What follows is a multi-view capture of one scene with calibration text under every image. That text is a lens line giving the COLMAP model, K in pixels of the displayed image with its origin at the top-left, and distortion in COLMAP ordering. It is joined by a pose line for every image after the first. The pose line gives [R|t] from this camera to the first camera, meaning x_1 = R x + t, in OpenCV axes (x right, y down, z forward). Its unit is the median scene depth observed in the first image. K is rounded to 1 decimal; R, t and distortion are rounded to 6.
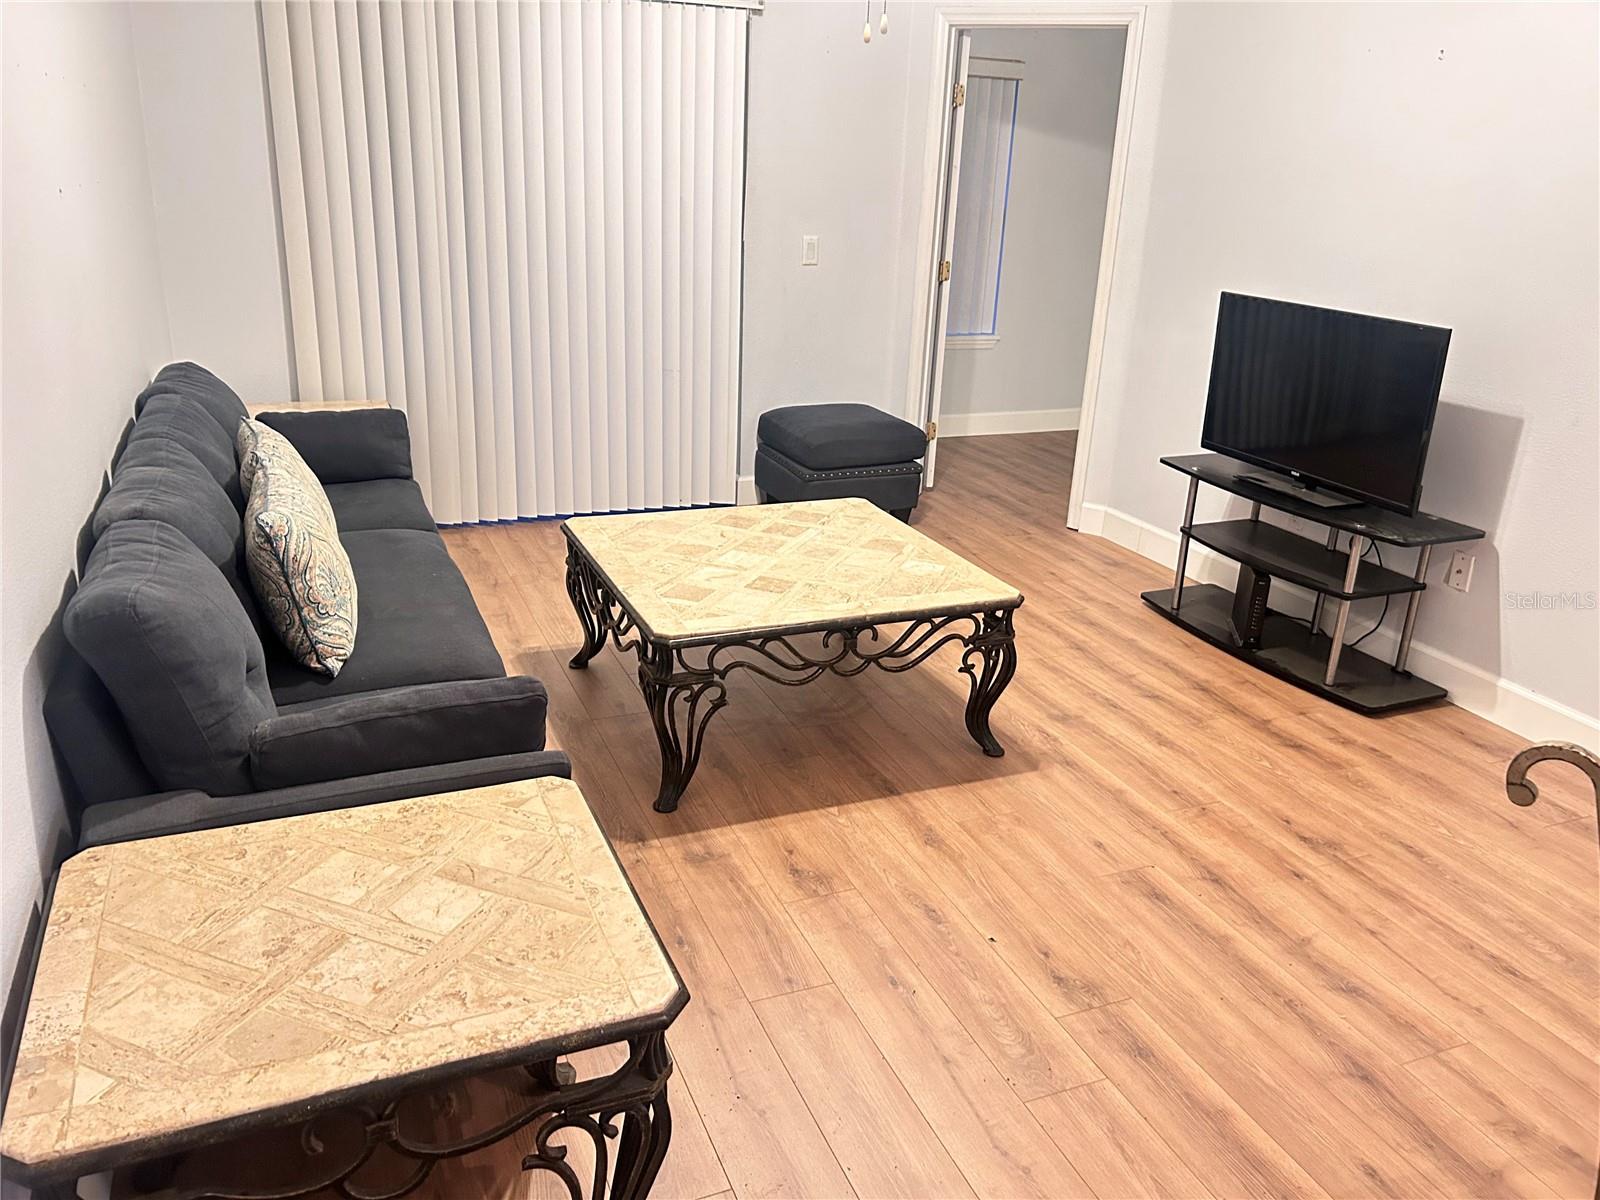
lens RADIAL K [[1235.5, 0, 829.1], [0, 1235.5, 560.8], [0, 0, 1]] dist [0.074657, -0.004383]
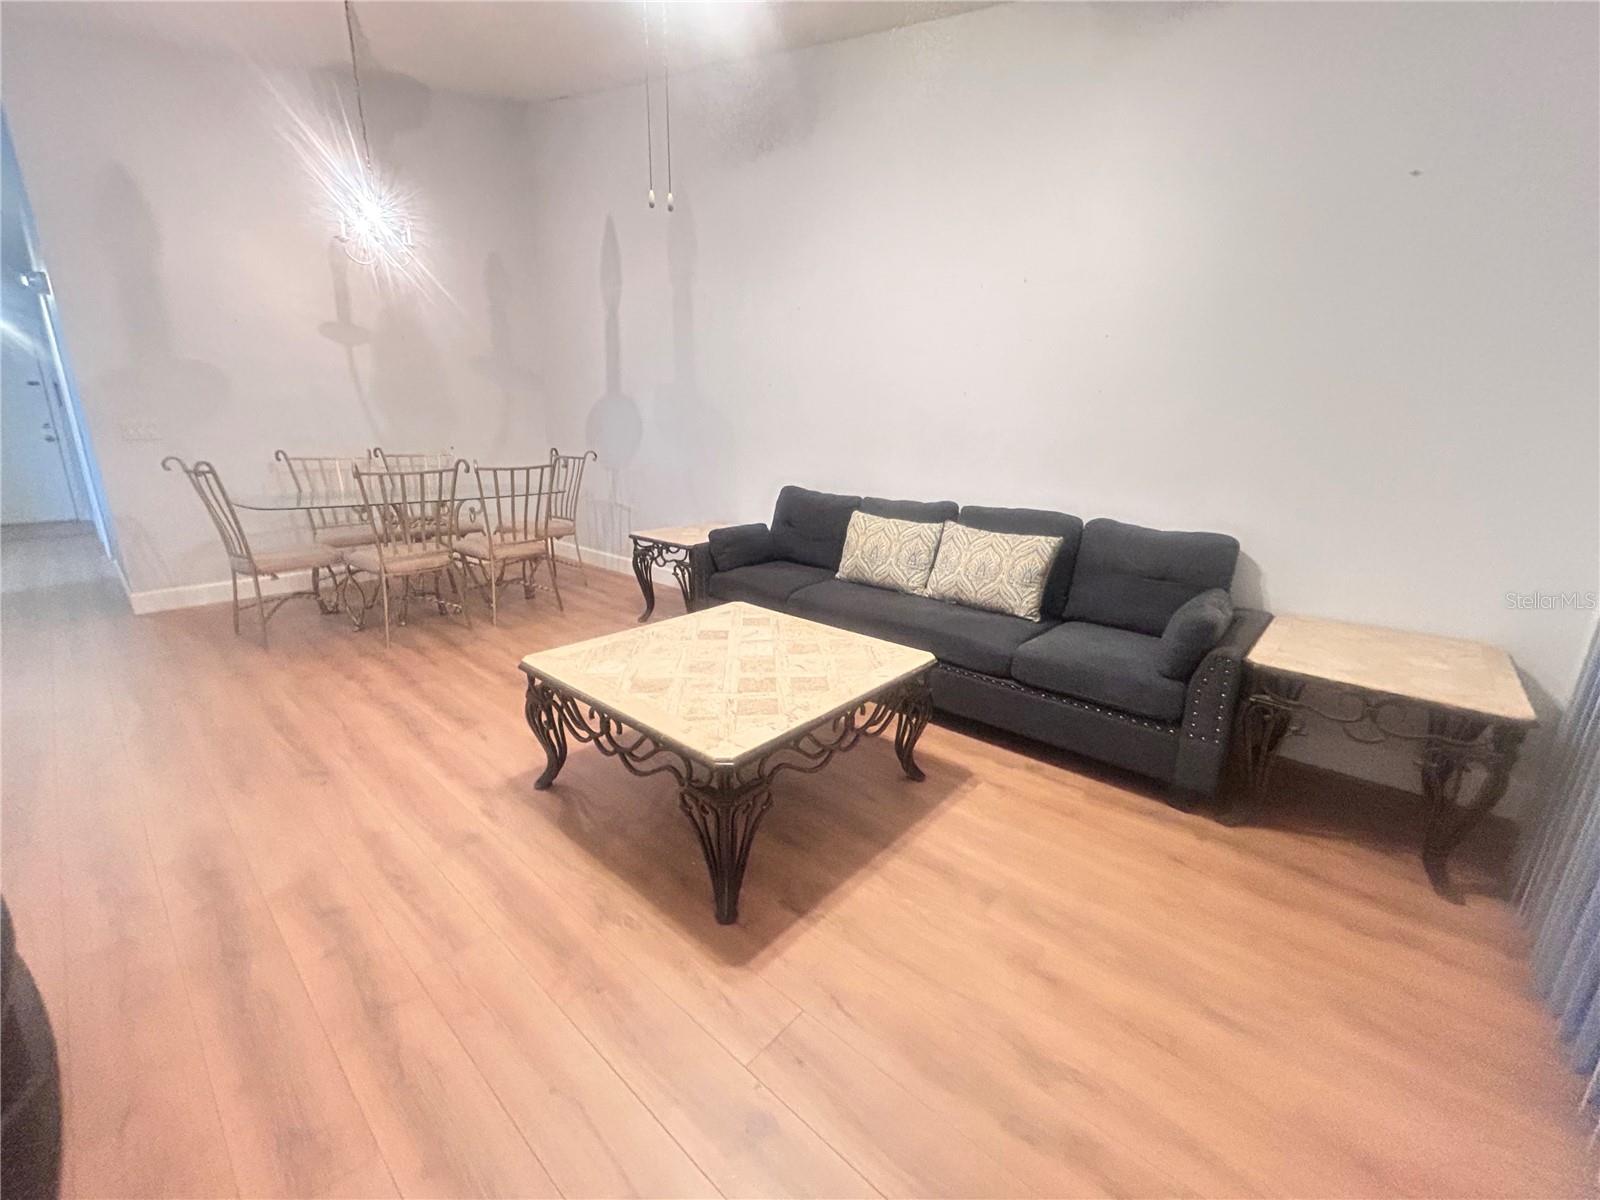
lens RADIAL K [[646.6, 0, 795.7], [0, 646.6, 597.7], [0, 0, 1]] dist [0.000185, 0.000583]
pose [[-0.908675, 0.051346, -0.414336, 0.167065], [-0.181135, 0.845663, 0.502041, -0.394100], [0.376166, 0.531242, -0.759132, 1.532071]]
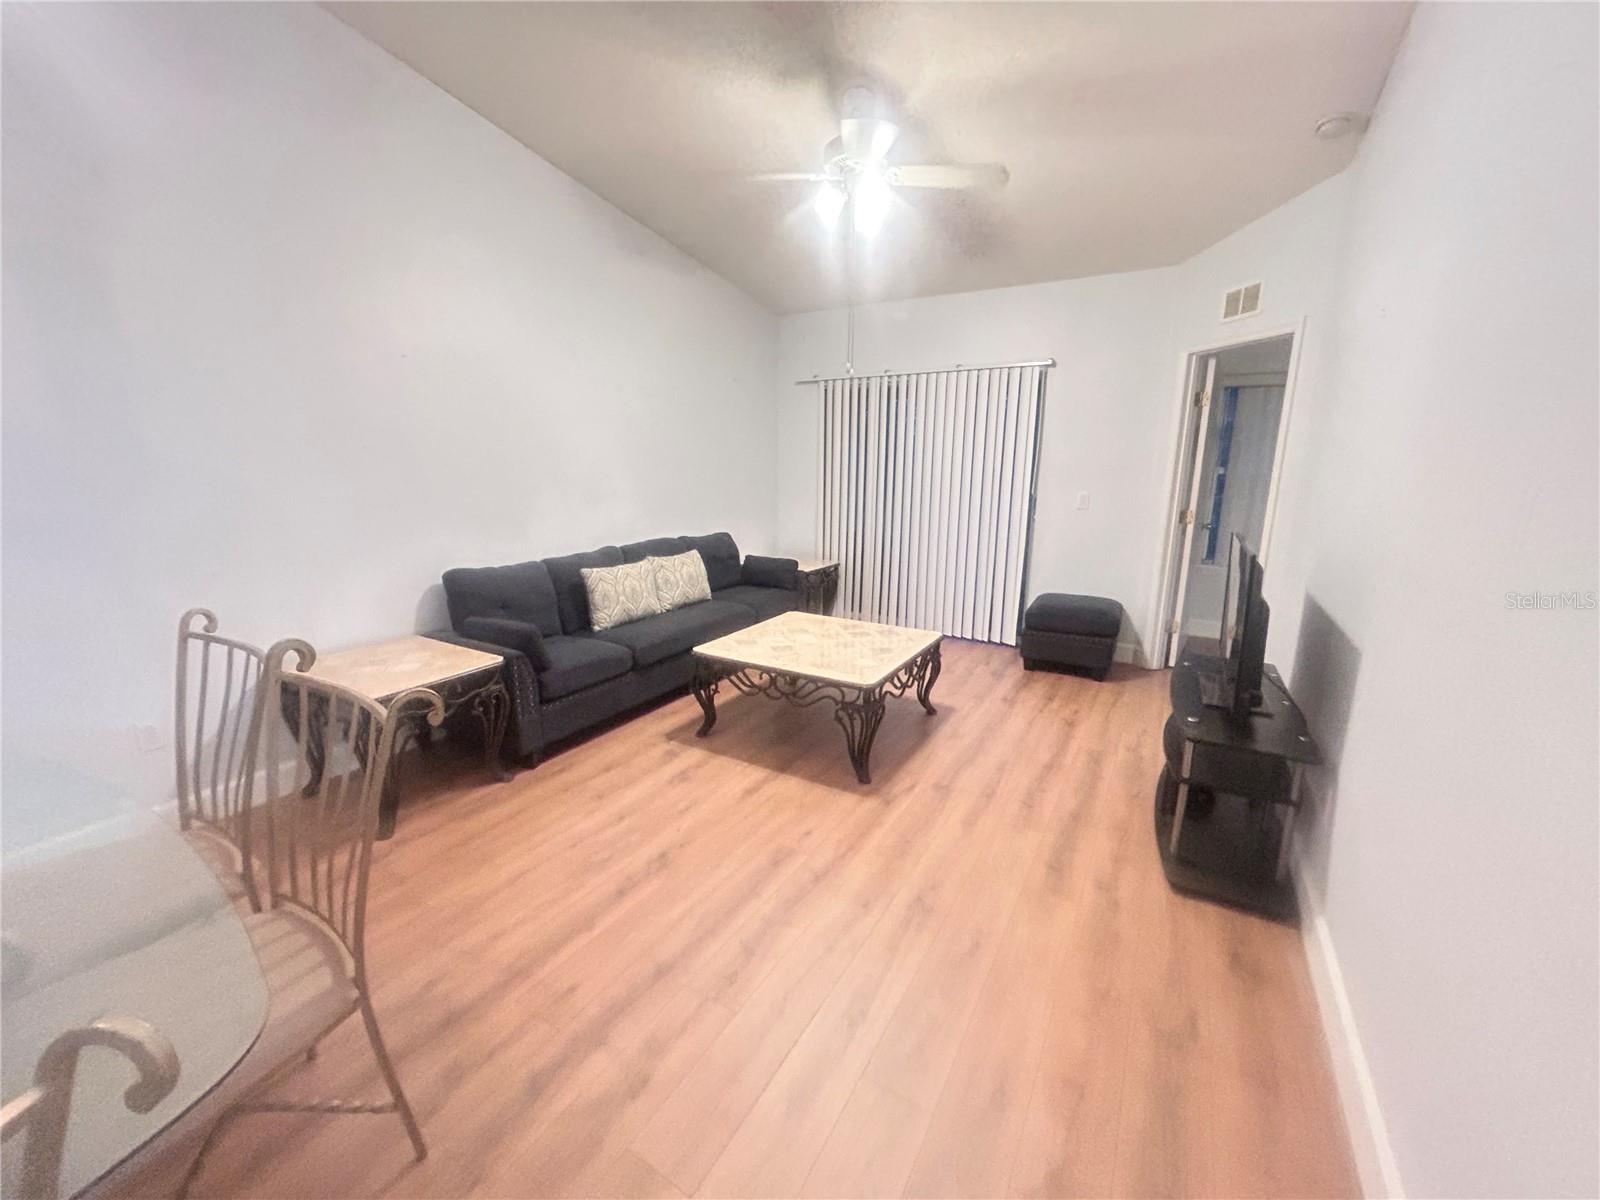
lens RADIAL K [[646.6, 0, 795.7], [0, 646.6, 597.7], [0, 0, 1]] dist [0.000185, 0.000583]
pose [[0.582059, 0.130745, -0.802567, 0.748279], [-0.236639, 0.971506, -0.013355, -0.047543], [0.777952, 0.197692, 0.596413, 0.383979]]
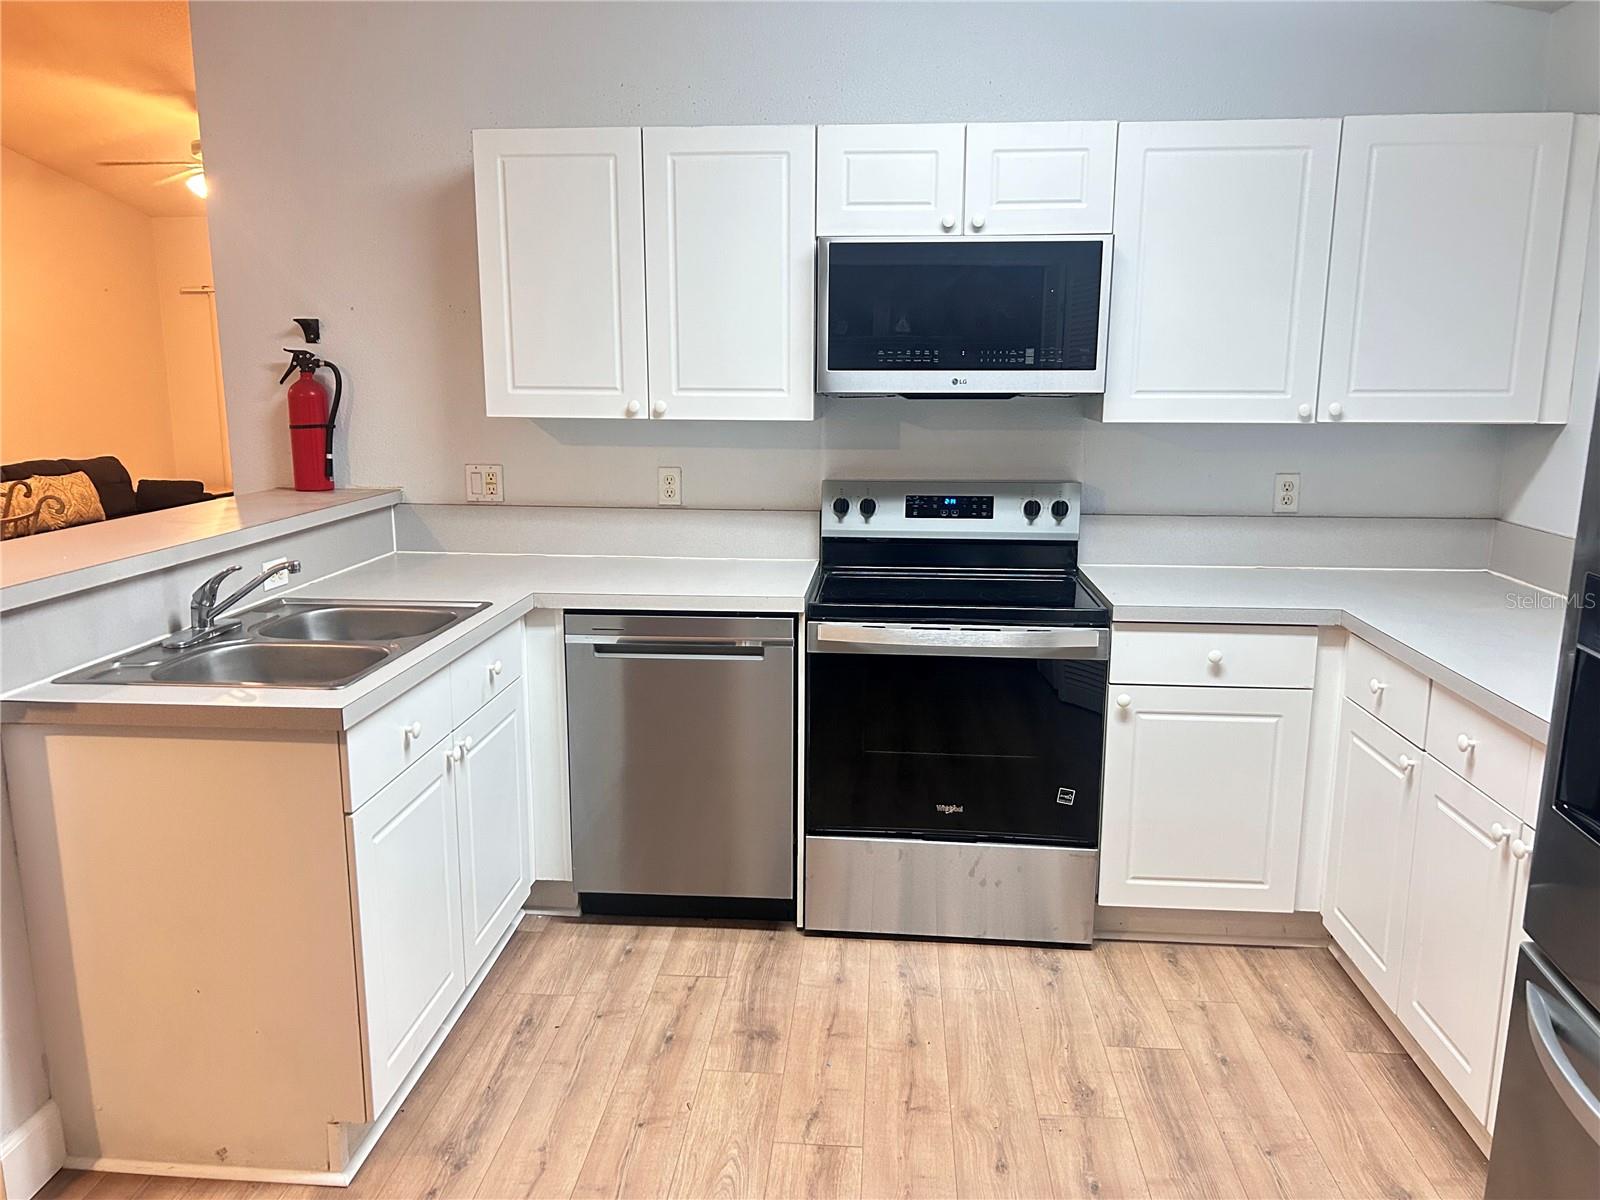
lens RADIAL K [[1202.7, 0, 793.7], [0, 1202.7, 612.8], [0, 0, 1]] dist [0.074129, -0.102119]
pose [[0.881516, 0.050557, -0.469440, 1.930255], [-0.112356, 0.988151, -0.104561, 0.260794], [0.458591, 0.144916, 0.876752, -0.429852]]
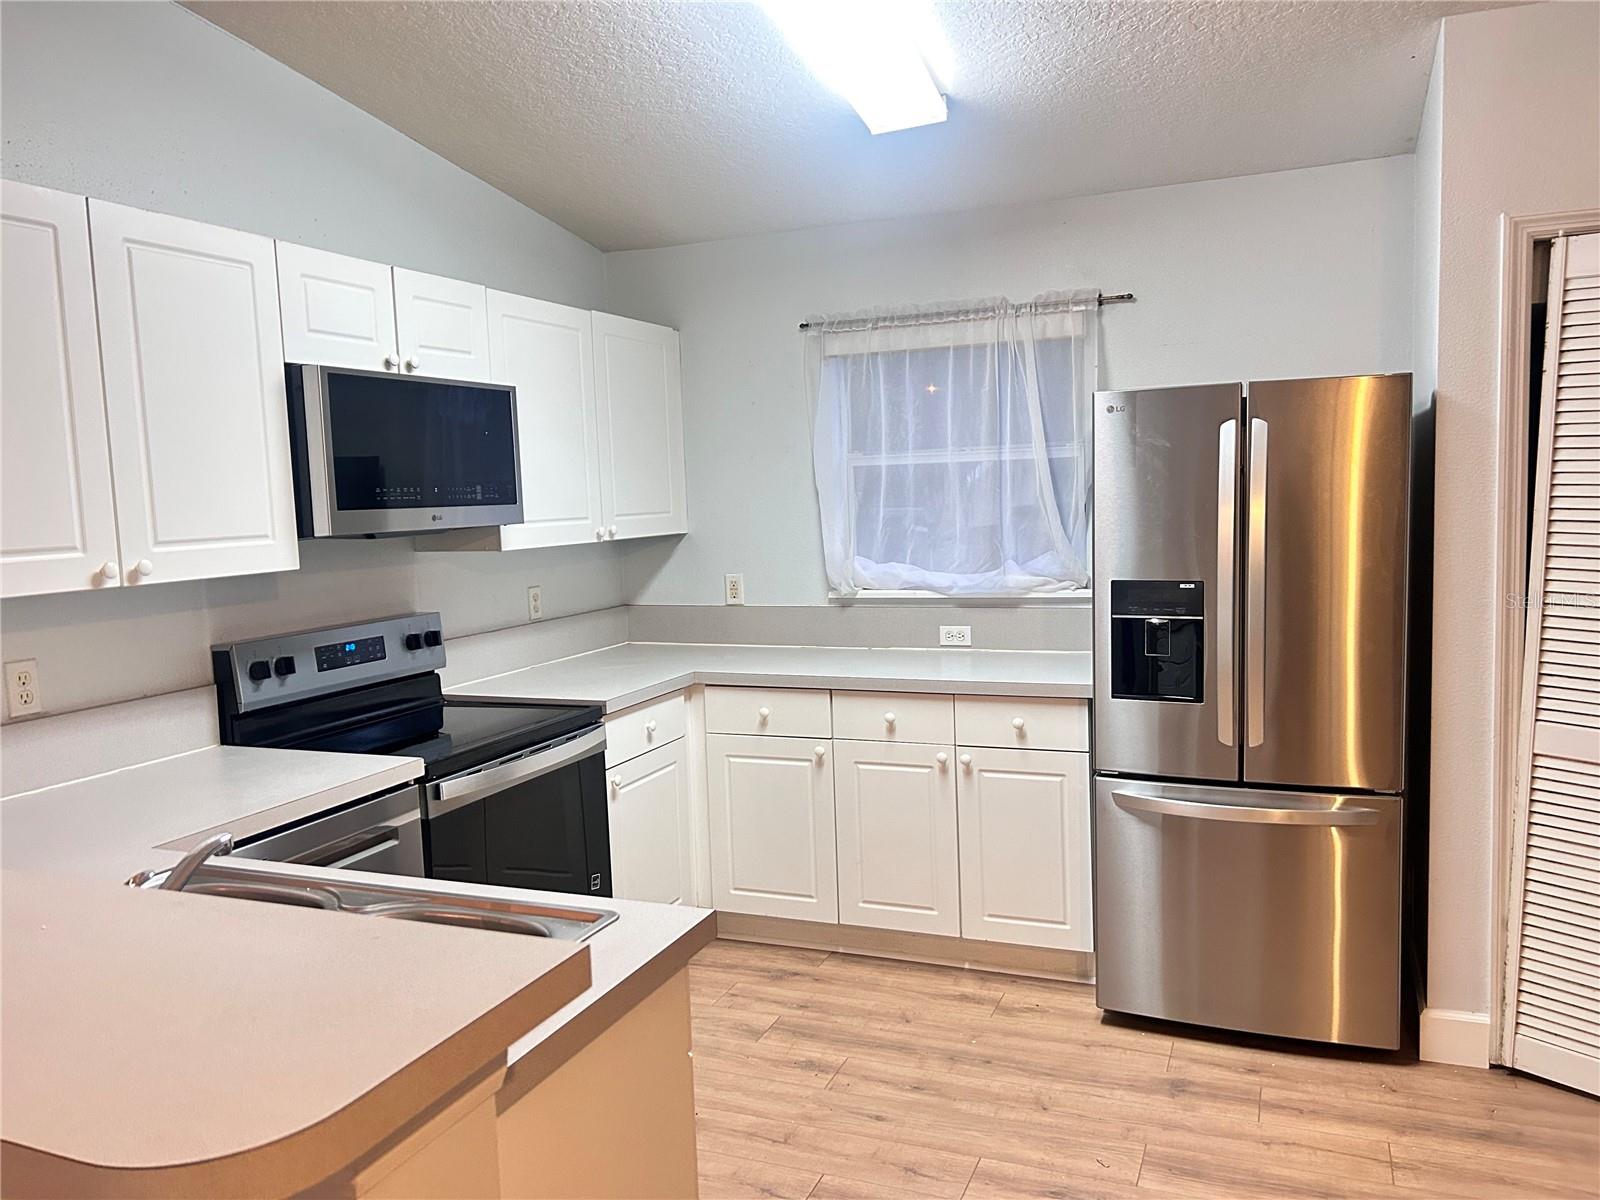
lens RADIAL K [[1202.7, 0, 793.7], [0, 1202.7, 612.8], [0, 0, 1]] dist [0.074129, -0.102119]
pose [[0.716943, -0.140133, 0.682902, 1.147967], [0.281295, 0.954453, -0.099461, 0.211627], [-0.637860, 0.263405, 0.723707, -0.407957]]
